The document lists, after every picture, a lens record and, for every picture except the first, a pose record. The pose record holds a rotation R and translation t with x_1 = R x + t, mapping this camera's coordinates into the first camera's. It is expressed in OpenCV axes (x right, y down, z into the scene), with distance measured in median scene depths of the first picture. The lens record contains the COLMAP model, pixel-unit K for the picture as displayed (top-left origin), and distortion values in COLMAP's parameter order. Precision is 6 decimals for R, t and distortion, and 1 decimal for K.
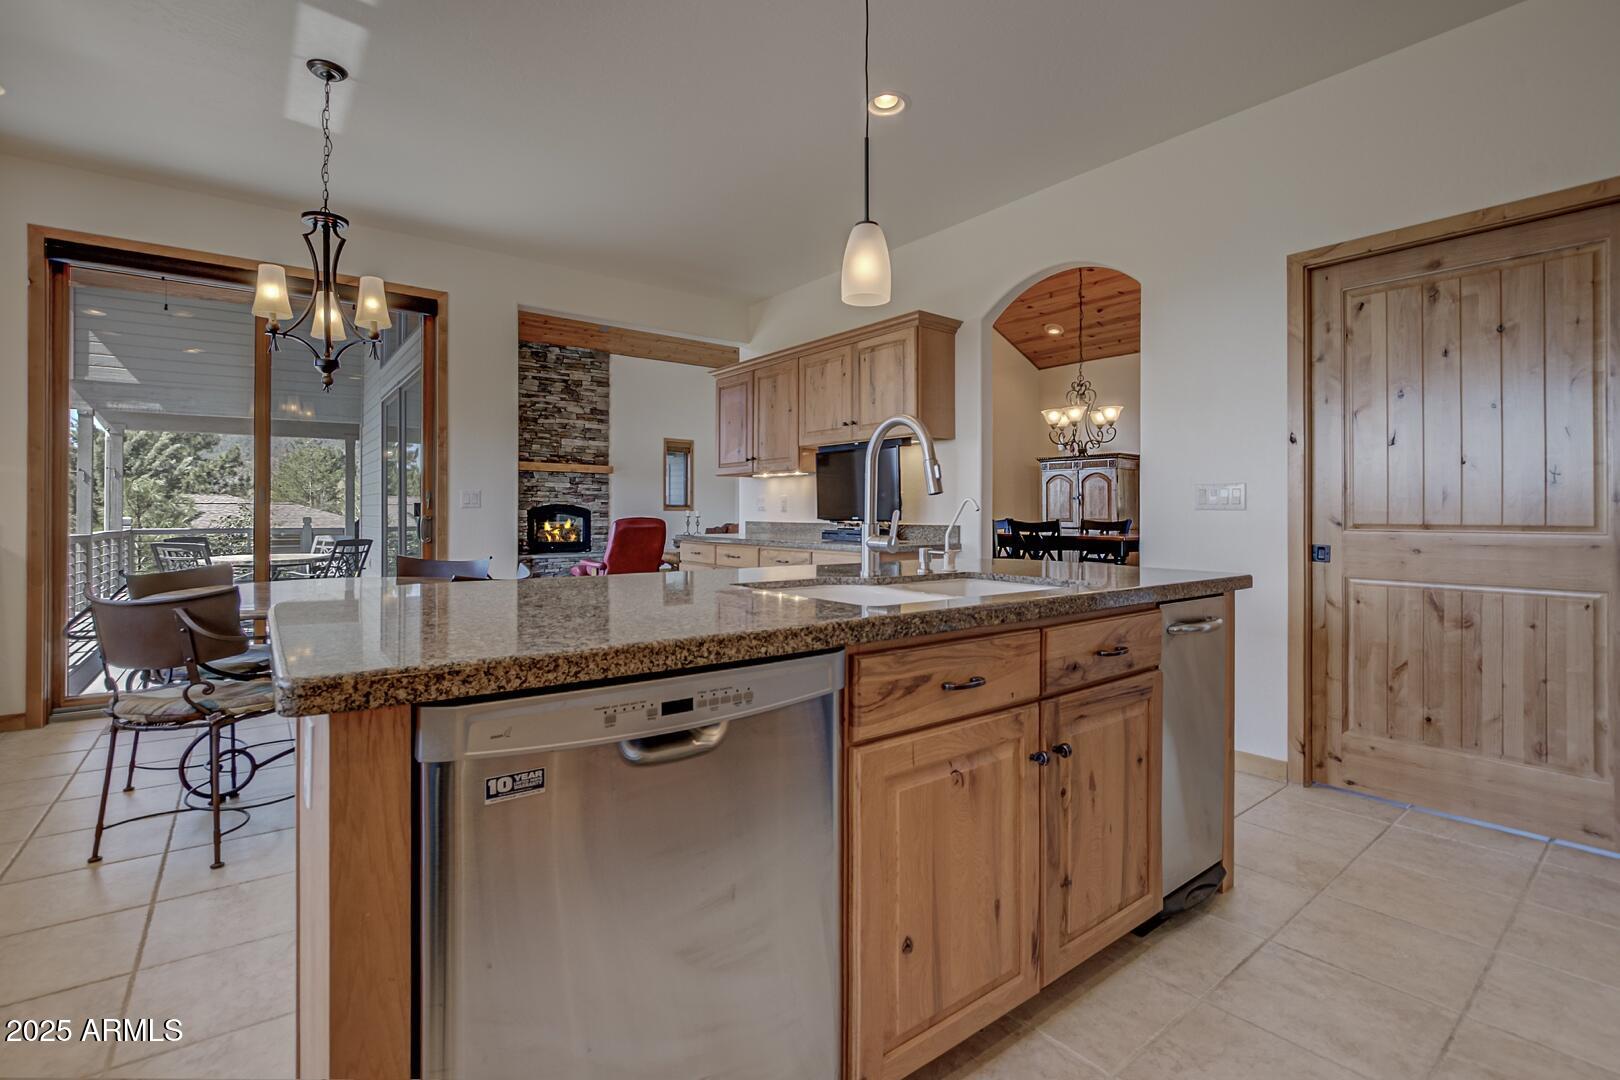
lens RADIAL K [[722.6, 0, 810.2], [0, 722.6, 557.4], [0, 0, 1]] dist [-0.004331, -0.000630]
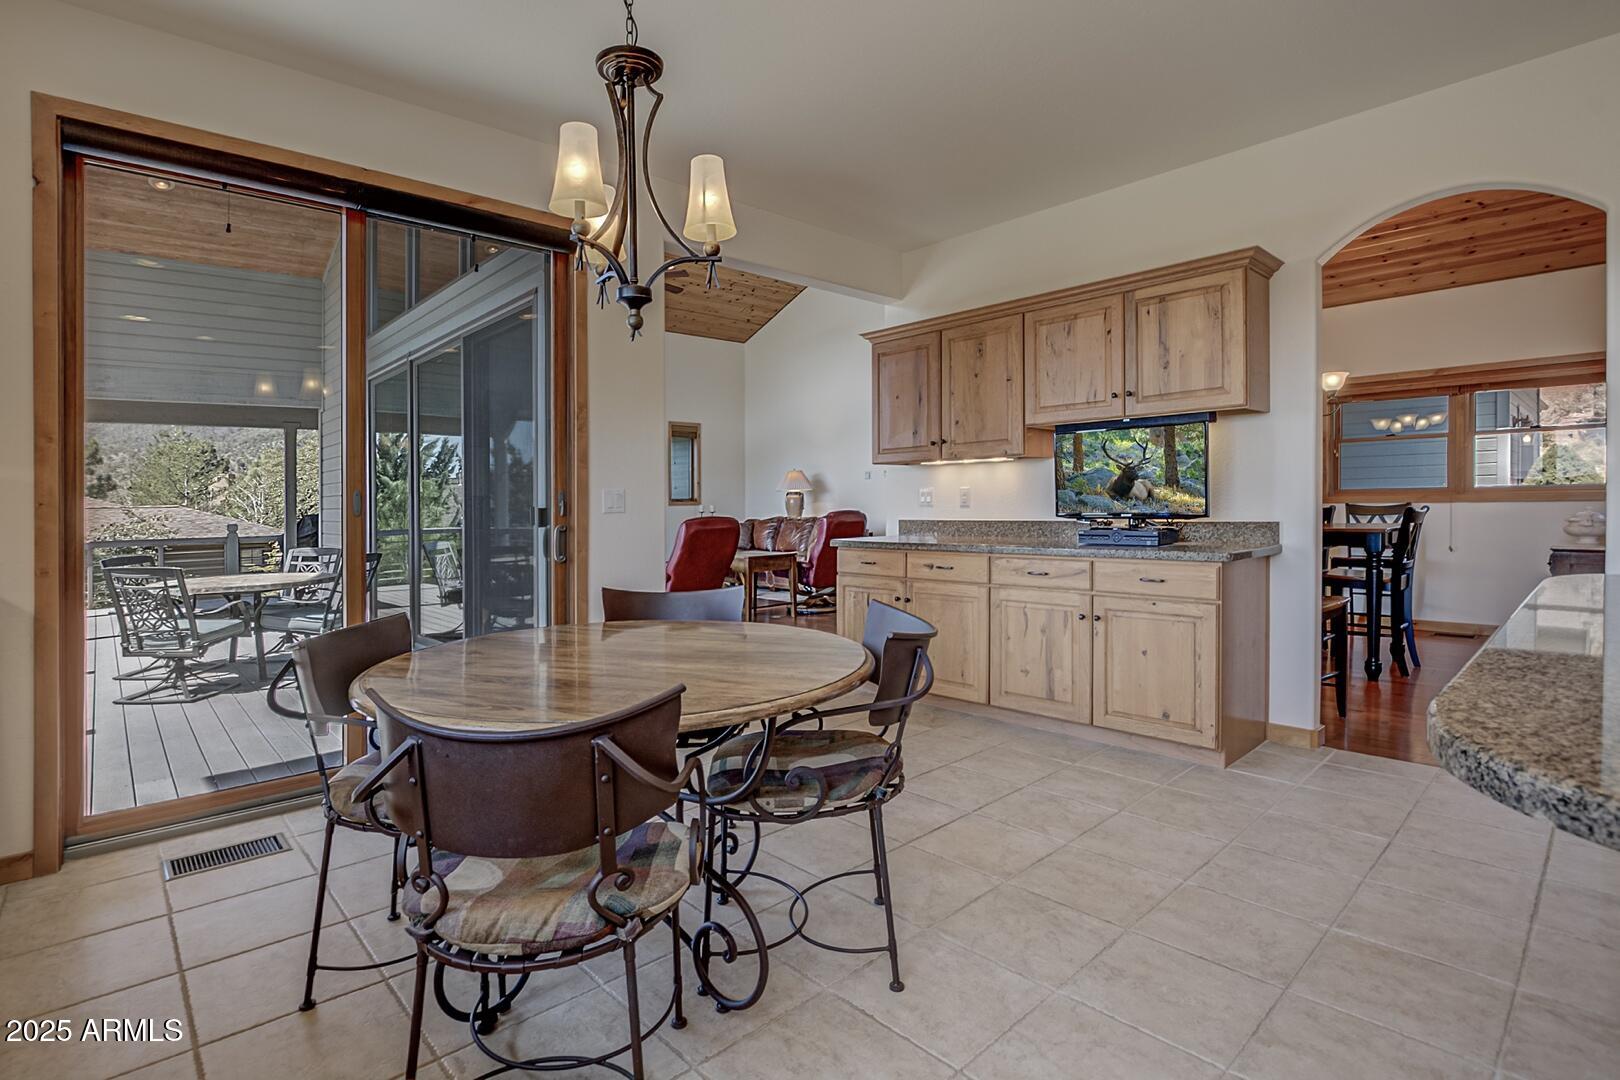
lens RADIAL K [[763.8, 0, 783.6], [0, 763.8, 541.0], [0, 0, 1]] dist [-0.011091, 0.000131]
pose [[0.995641, -0.026558, 0.089408, -0.400570], [0.027417, 0.999589, -0.008385, -0.031456], [-0.089149, 0.010799, 0.995960, 0.222639]]
